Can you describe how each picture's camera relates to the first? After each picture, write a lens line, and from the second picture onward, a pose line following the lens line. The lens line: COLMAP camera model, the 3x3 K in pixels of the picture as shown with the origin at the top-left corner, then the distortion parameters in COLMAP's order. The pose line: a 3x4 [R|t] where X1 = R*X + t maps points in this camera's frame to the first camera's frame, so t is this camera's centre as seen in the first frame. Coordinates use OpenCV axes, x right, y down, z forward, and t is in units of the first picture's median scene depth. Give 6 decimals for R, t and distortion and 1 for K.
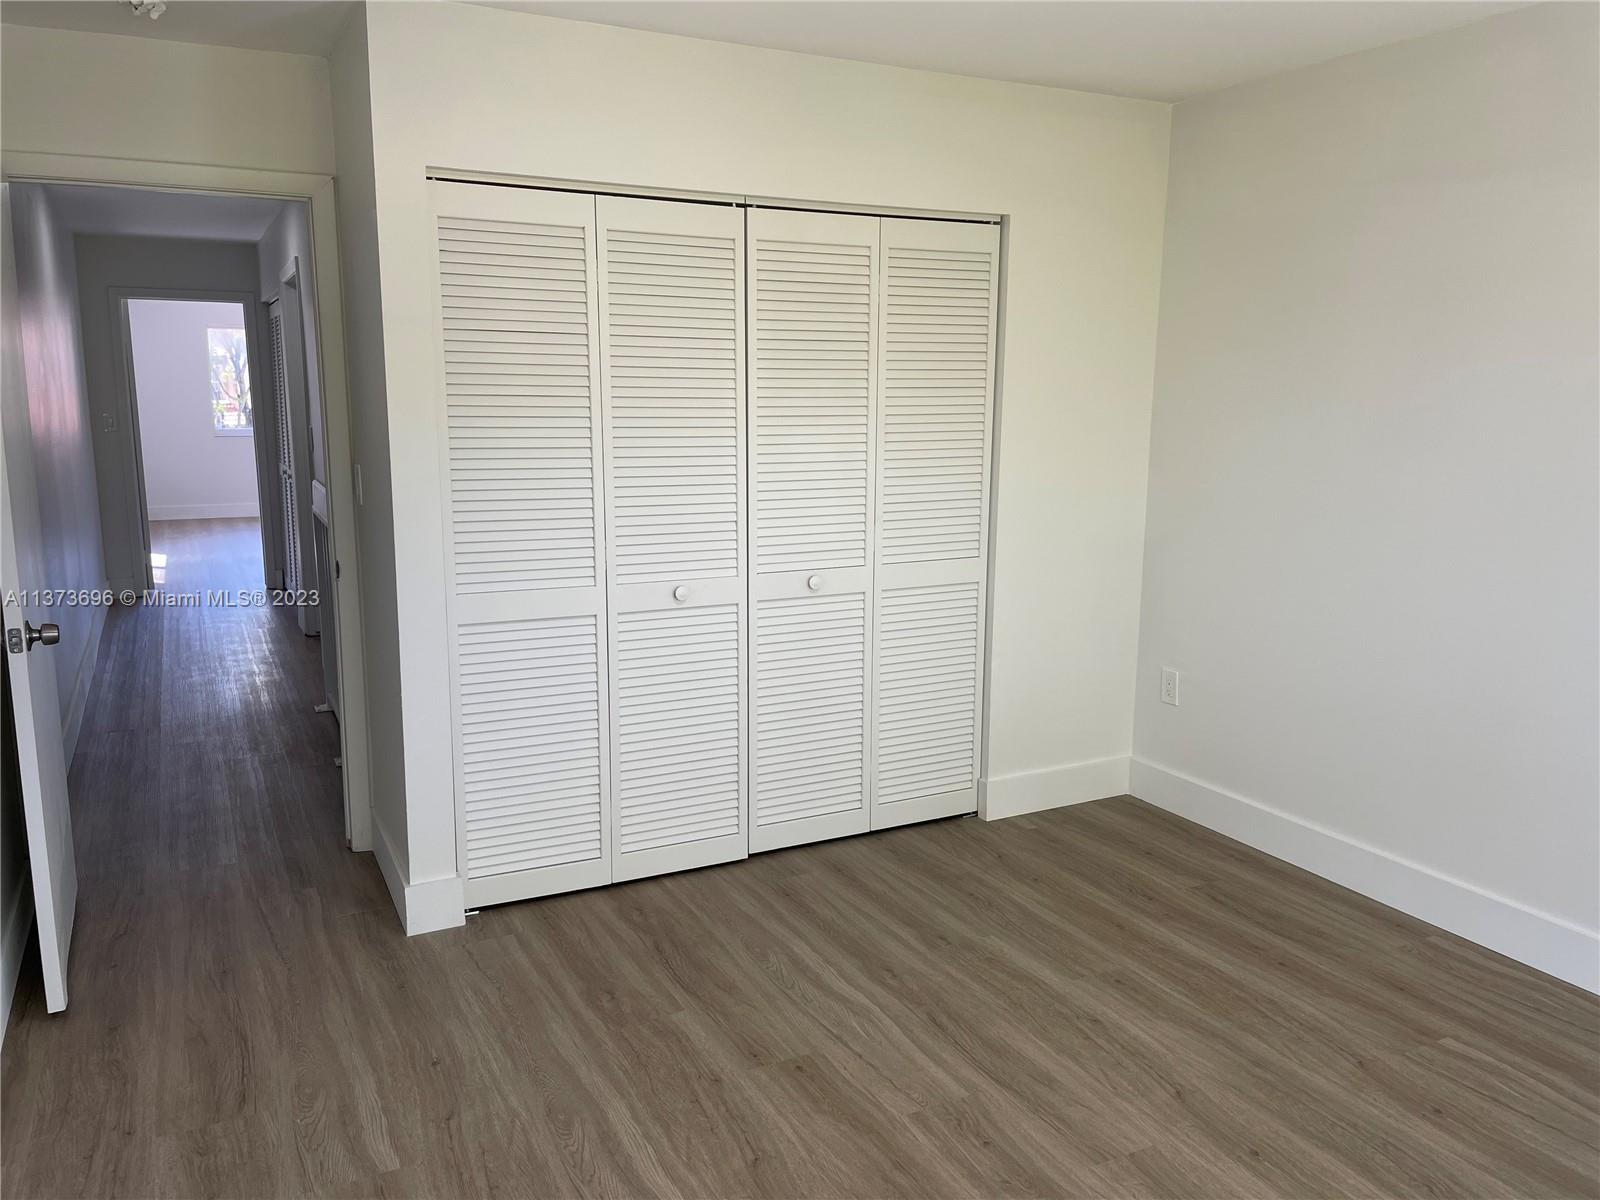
lens RADIAL K [[1208.6, 0, 796.4], [0, 1208.6, 596.6], [0, 0, 1]] dist [0.023695, -0.035591]
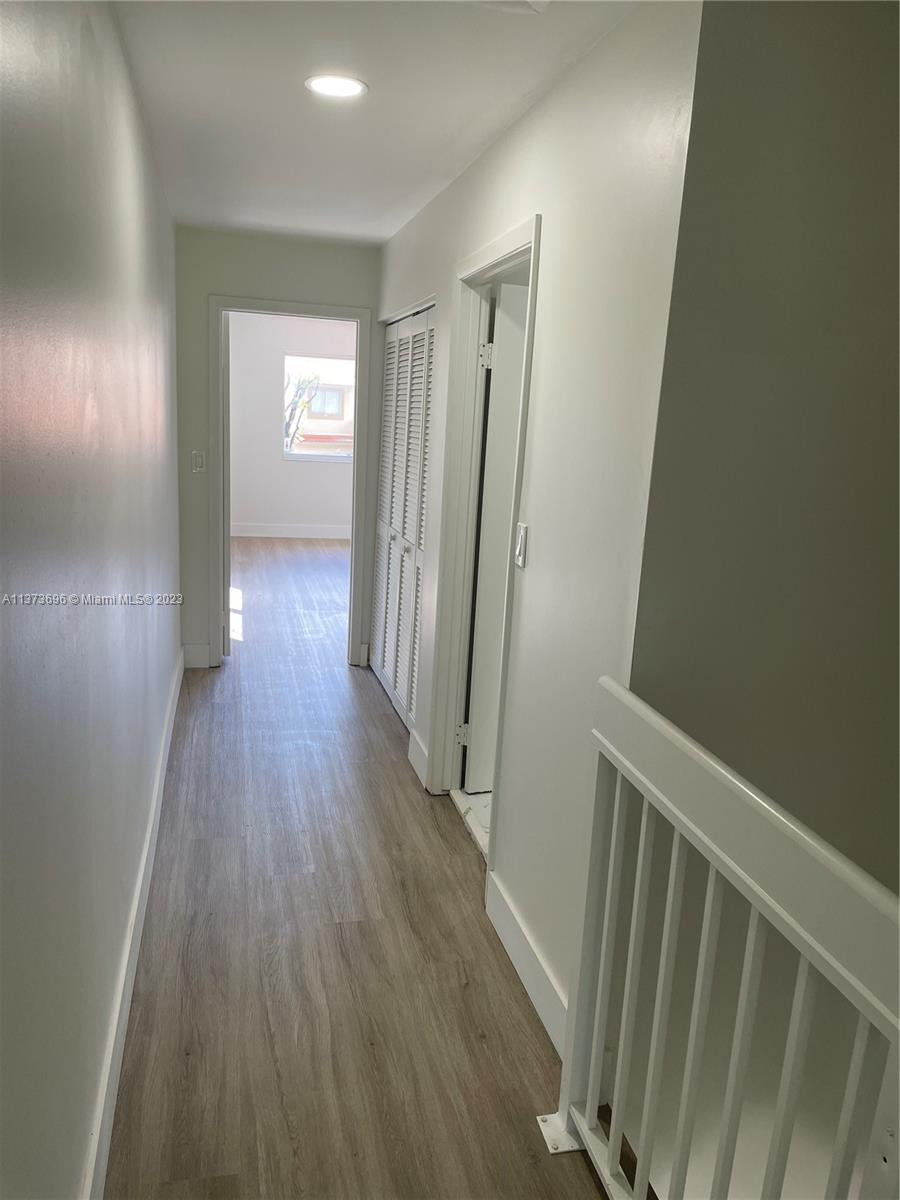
lens RADIAL K [[906.4, 0, 450.6], [0, 906.4, 601.1], [0, 0, 1]] dist [0.023695, -0.035591]
pose [[0.968298, 0.091190, -0.232558, -0.235313], [-0.083222, 0.995565, 0.043866, -0.086914], [0.235527, -0.023121, 0.971593, 0.415935]]
